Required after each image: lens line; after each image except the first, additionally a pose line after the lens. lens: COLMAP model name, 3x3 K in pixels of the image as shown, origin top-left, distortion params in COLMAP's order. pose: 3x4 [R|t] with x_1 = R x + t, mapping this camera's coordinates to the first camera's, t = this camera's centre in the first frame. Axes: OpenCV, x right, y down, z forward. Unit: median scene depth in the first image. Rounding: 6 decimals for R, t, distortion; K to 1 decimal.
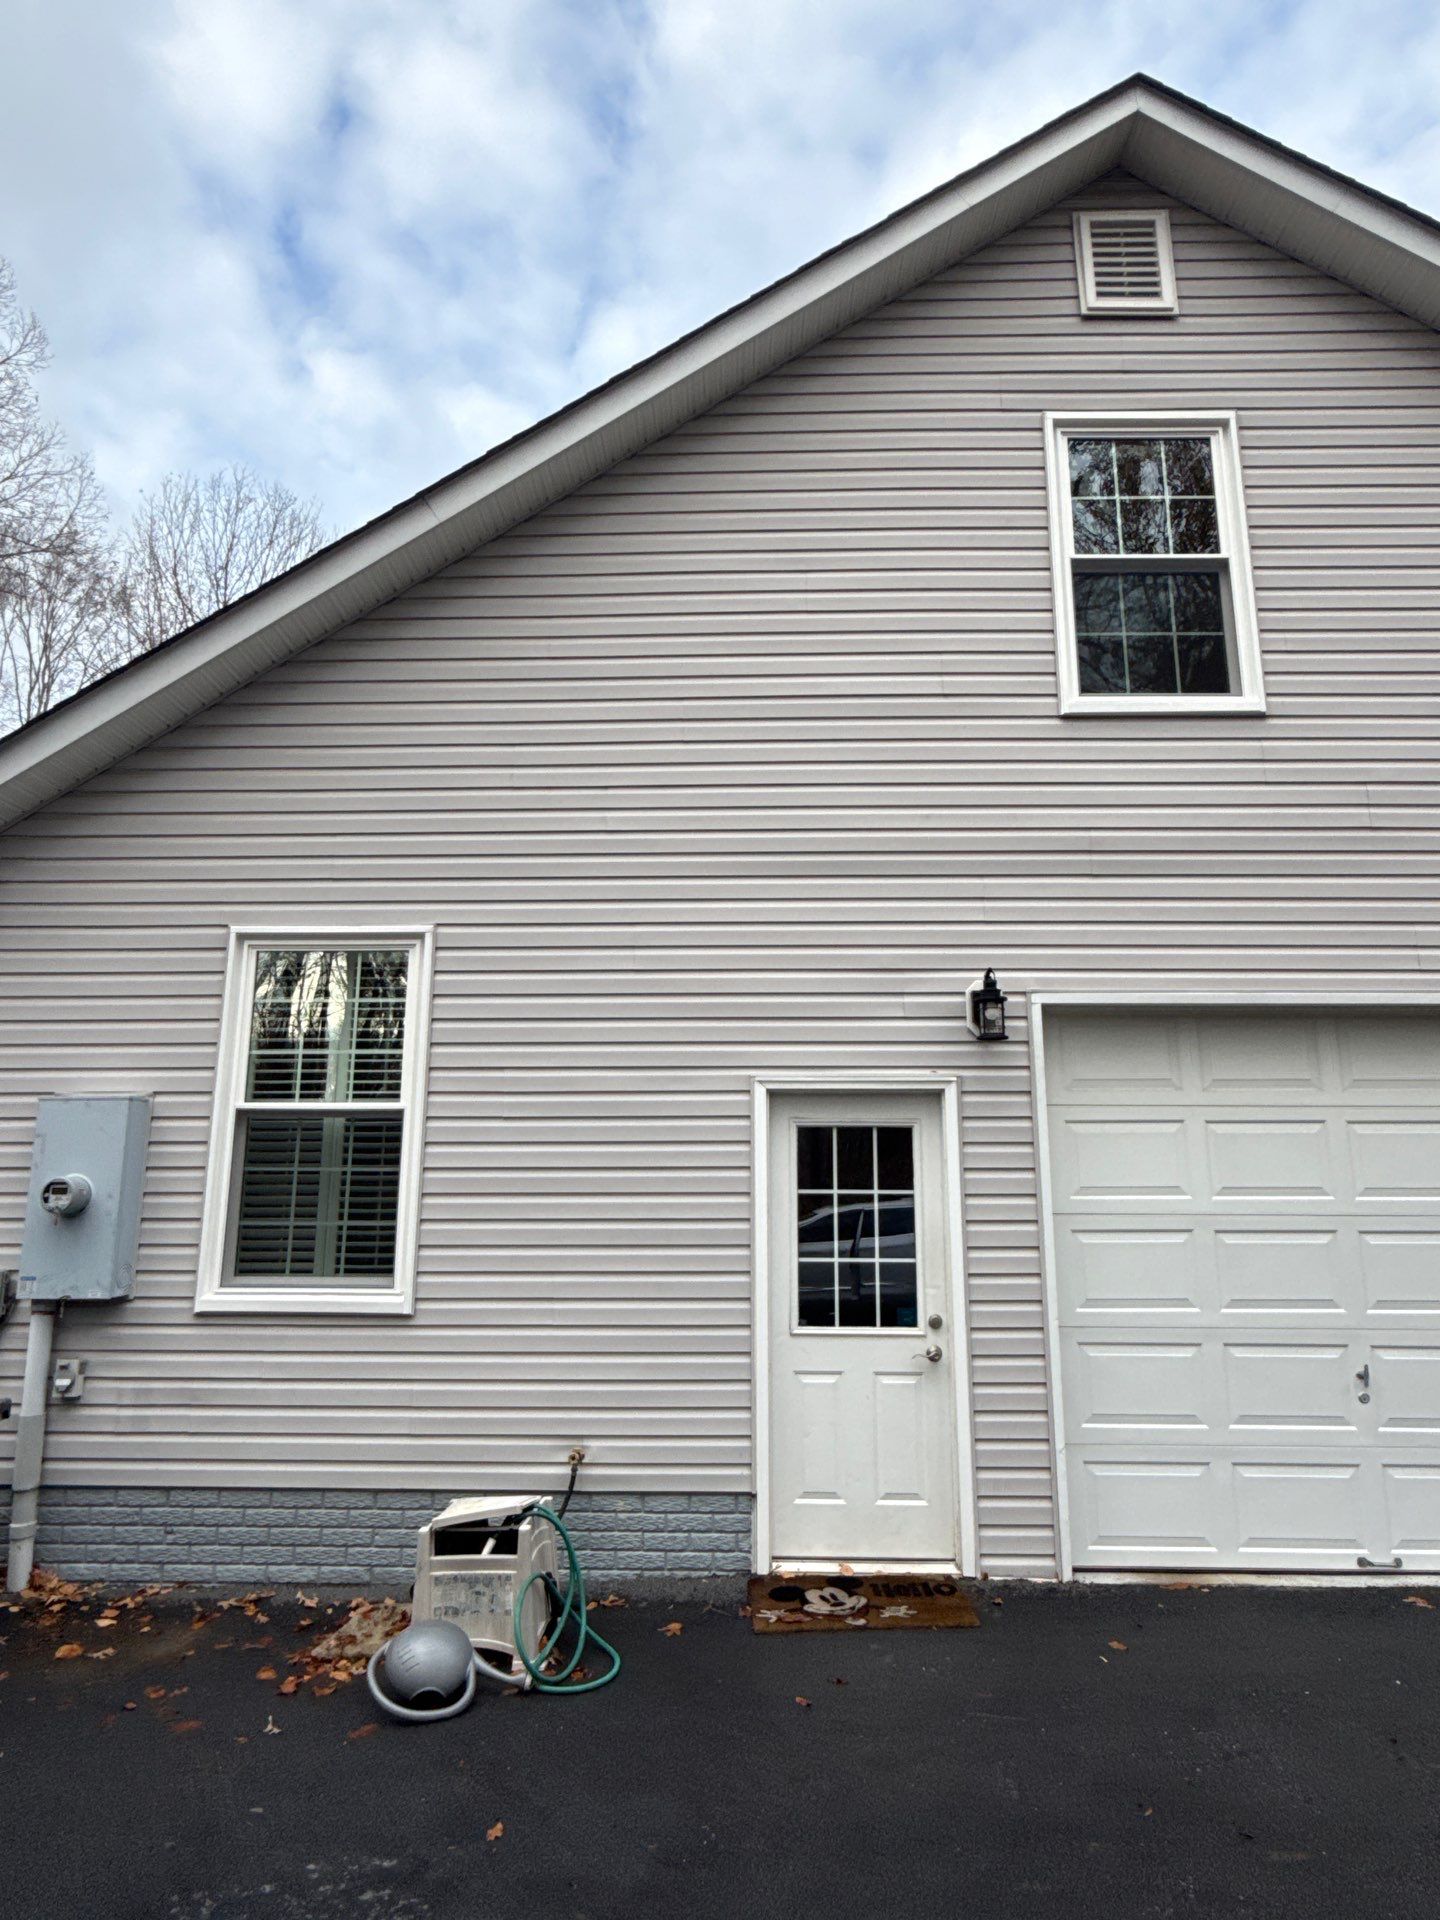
lens RADIAL K [[1103.6, 0, 717.4], [0, 1103.6, 976.7], [0, 0, 1]] dist [-0.004312, -0.000553]
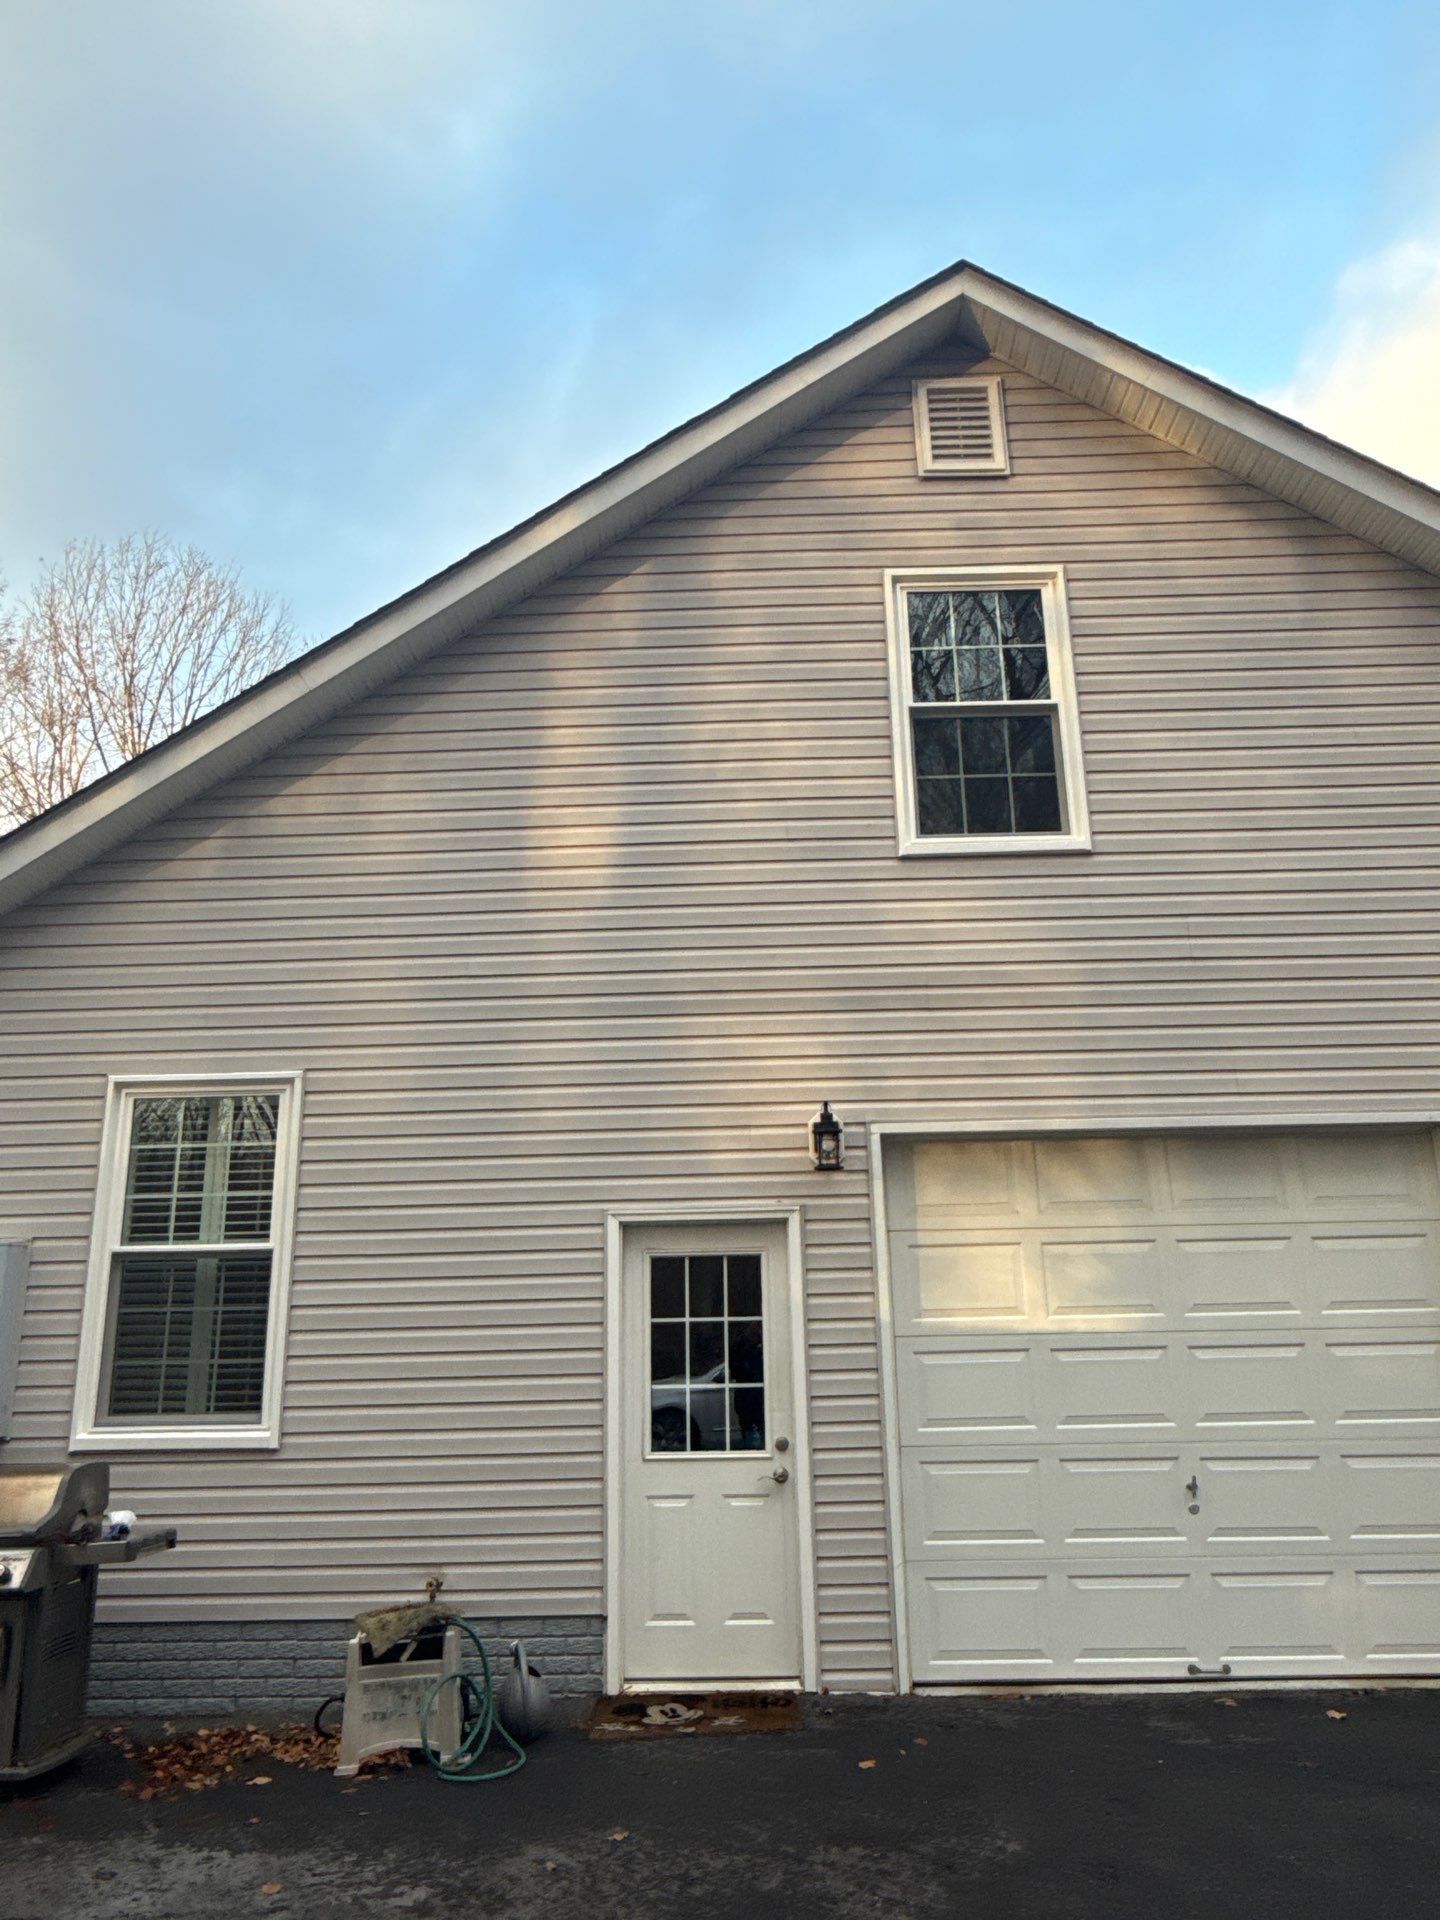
lens RADIAL K [[1276.7, 0, 709.0], [0, 1276.7, 987.2], [0, 0, 1]] dist [-0.006169, 0.001485]
pose [[0.999737, -0.022552, 0.004246, 0.128532], [0.022788, 0.997429, -0.067938, -0.035414], [-0.002703, 0.068017, 0.997681, -0.220591]]
